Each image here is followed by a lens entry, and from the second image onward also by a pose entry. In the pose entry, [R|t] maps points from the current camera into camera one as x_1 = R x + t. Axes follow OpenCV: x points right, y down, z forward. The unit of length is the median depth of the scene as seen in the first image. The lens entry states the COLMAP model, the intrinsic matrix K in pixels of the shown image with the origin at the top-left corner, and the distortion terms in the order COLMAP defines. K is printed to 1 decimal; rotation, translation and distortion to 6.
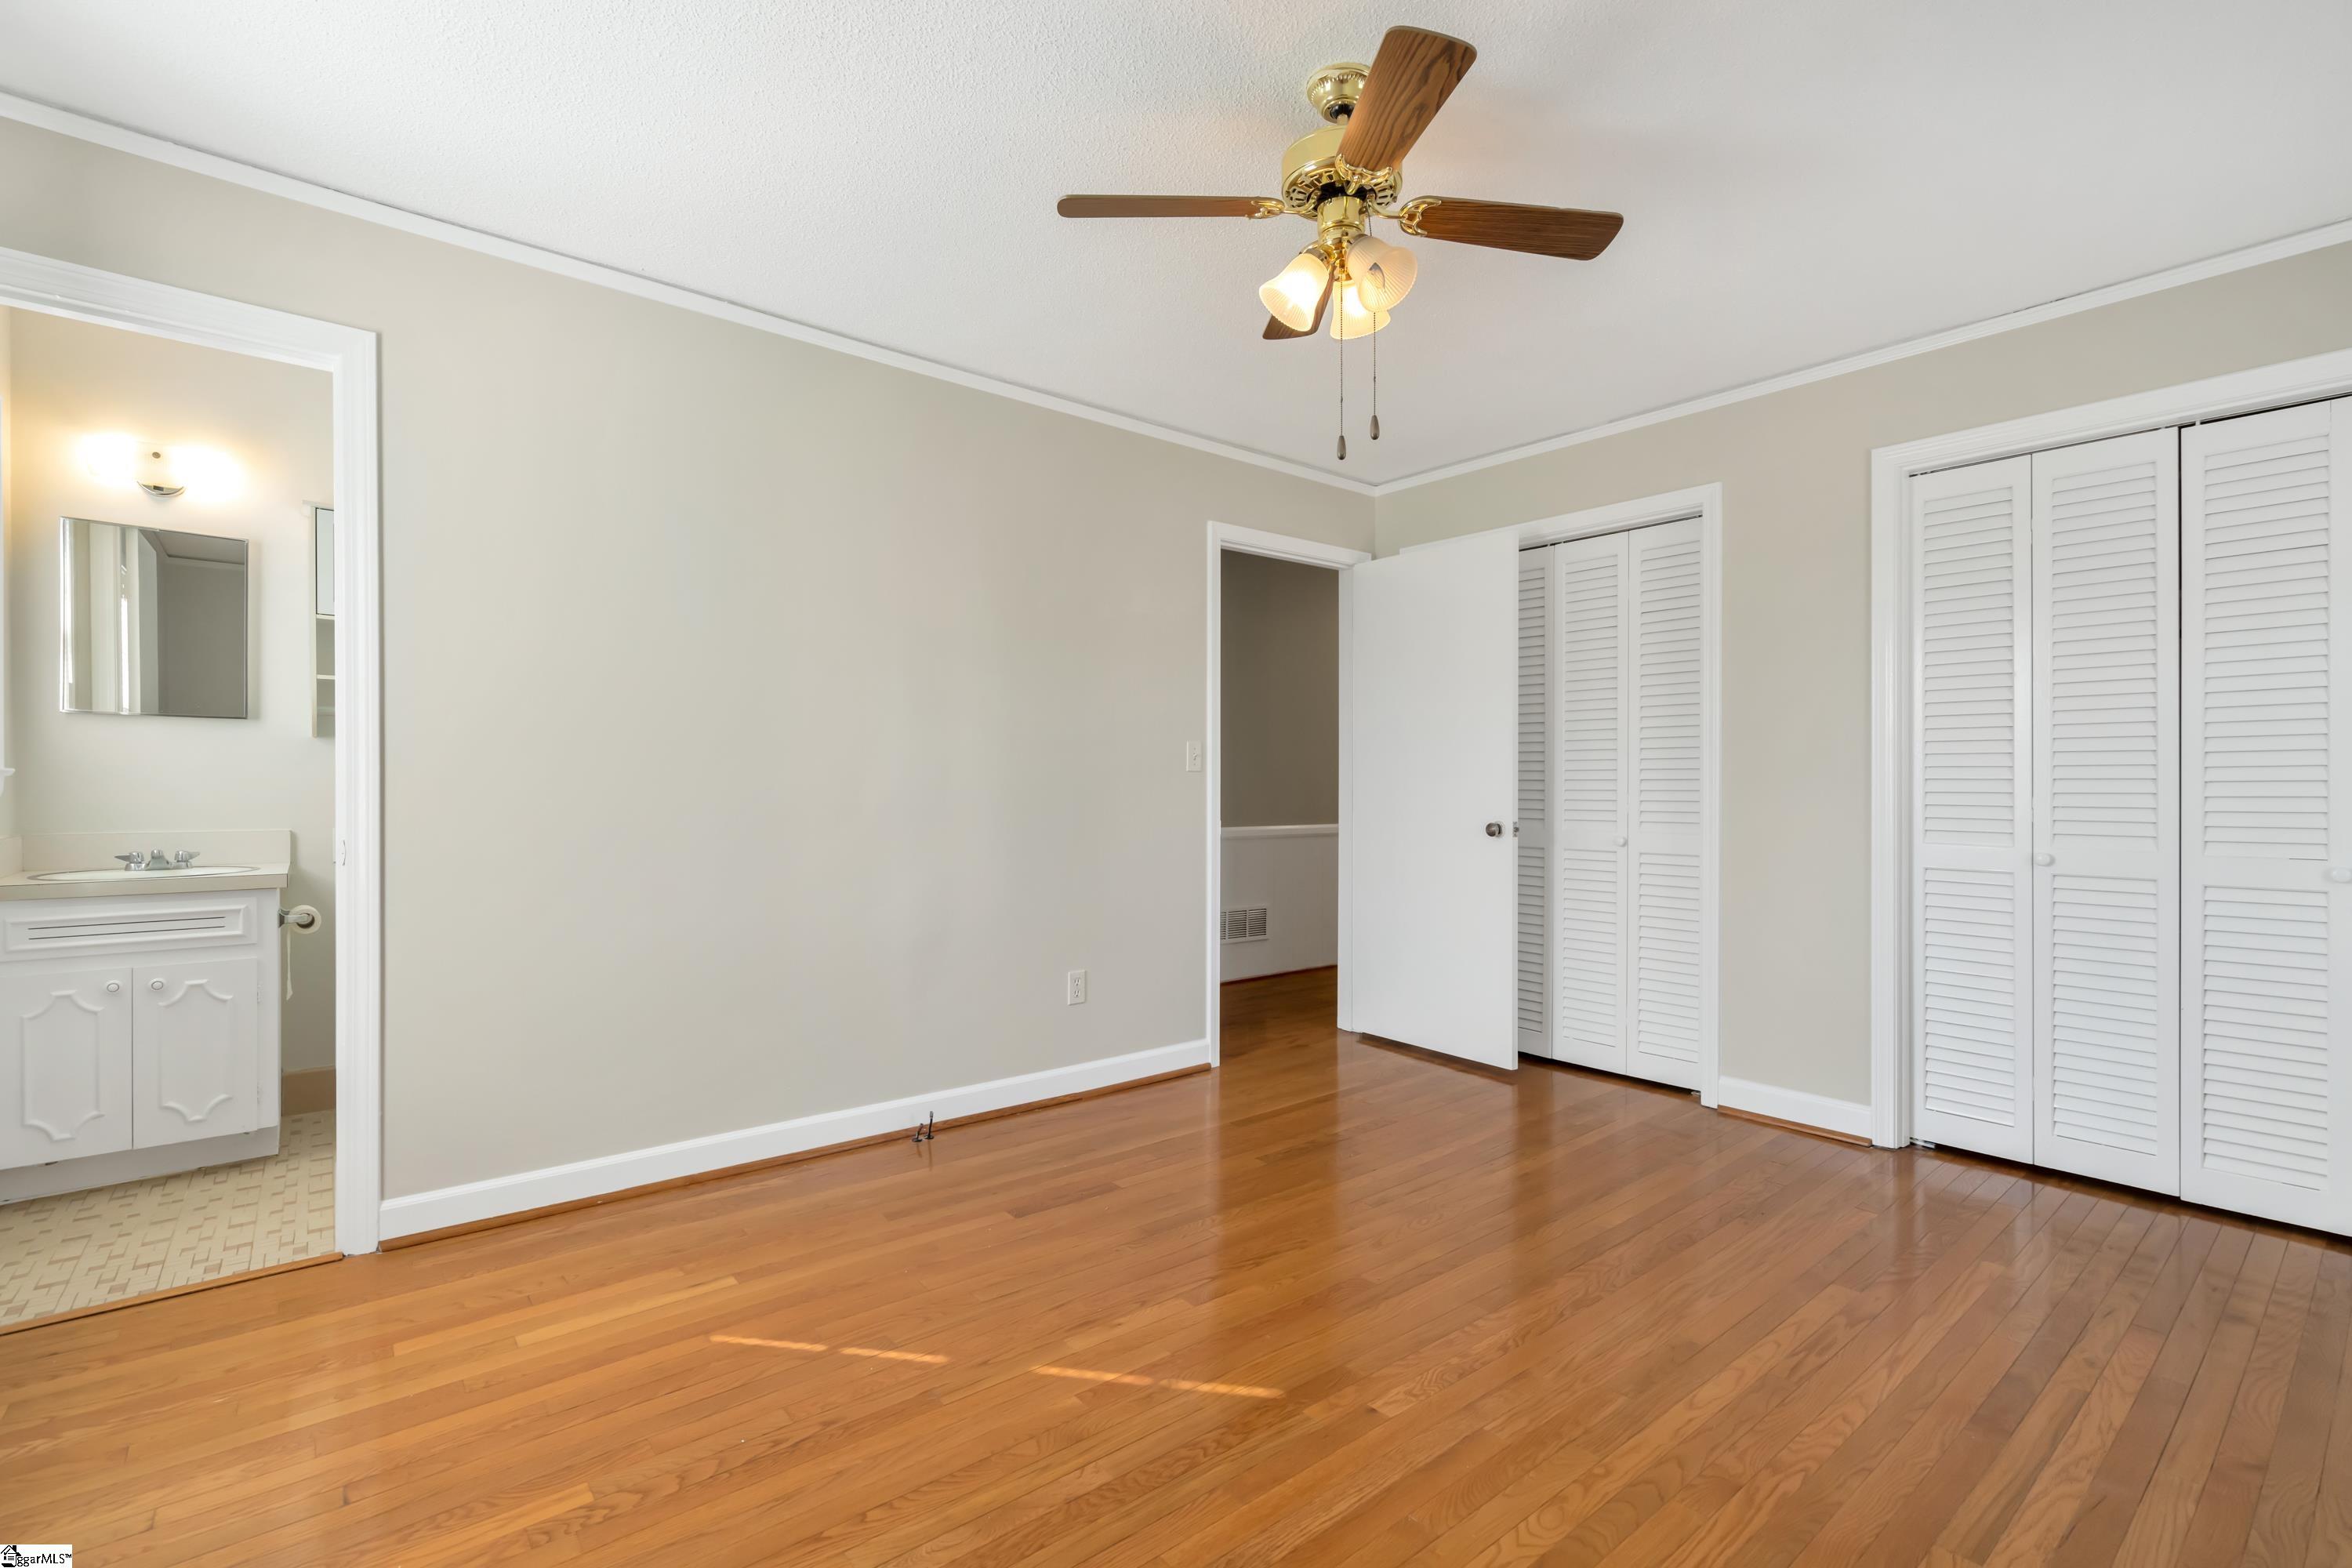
lens RADIAL K [[1074.6, 0, 1225.3], [0, 1074.6, 783.7], [0, 0, 1]] dist [-0.013065, 0.000512]
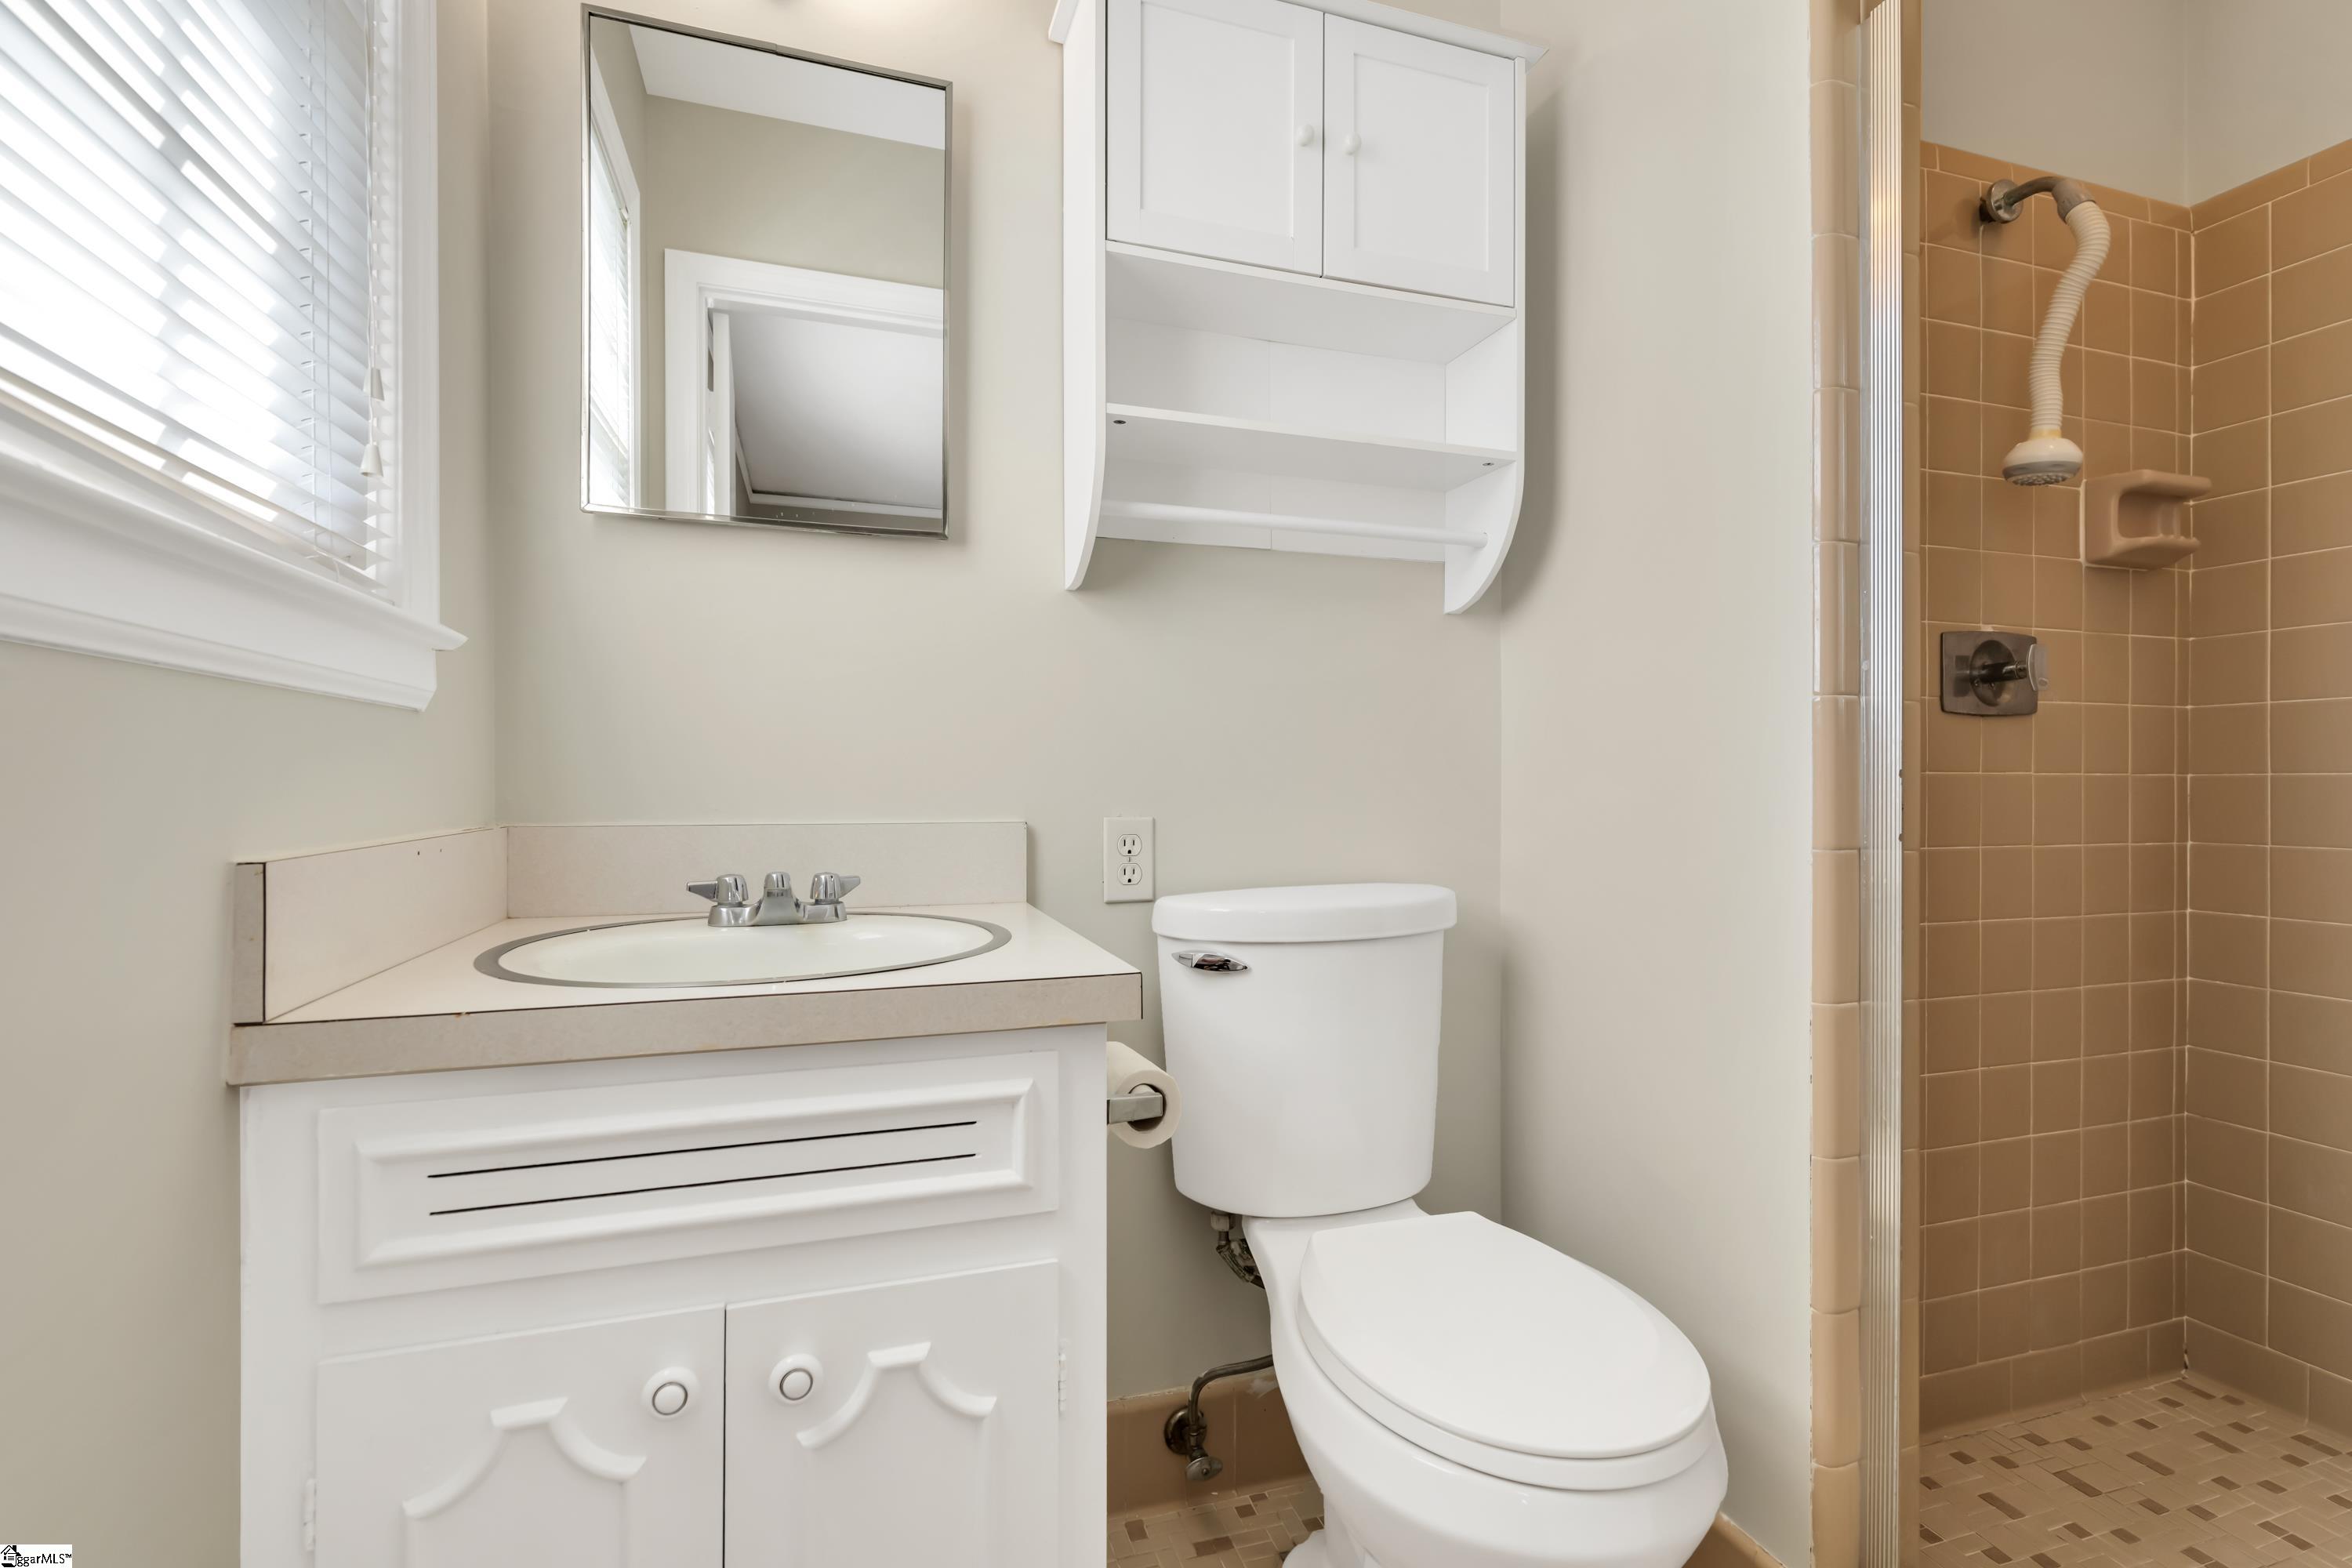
lens RADIAL K [[1072.7, 0, 1162.5], [0, 1072.7, 789.4], [0, 0, 1]] dist [-0.004980, 0.000152]
pose [[0.918345, 0.003235, -0.395768, -0.772553], [-0.002381, 0.999994, 0.002649, 0.034743], [0.395774, -0.001490, 0.918347, 0.746509]]
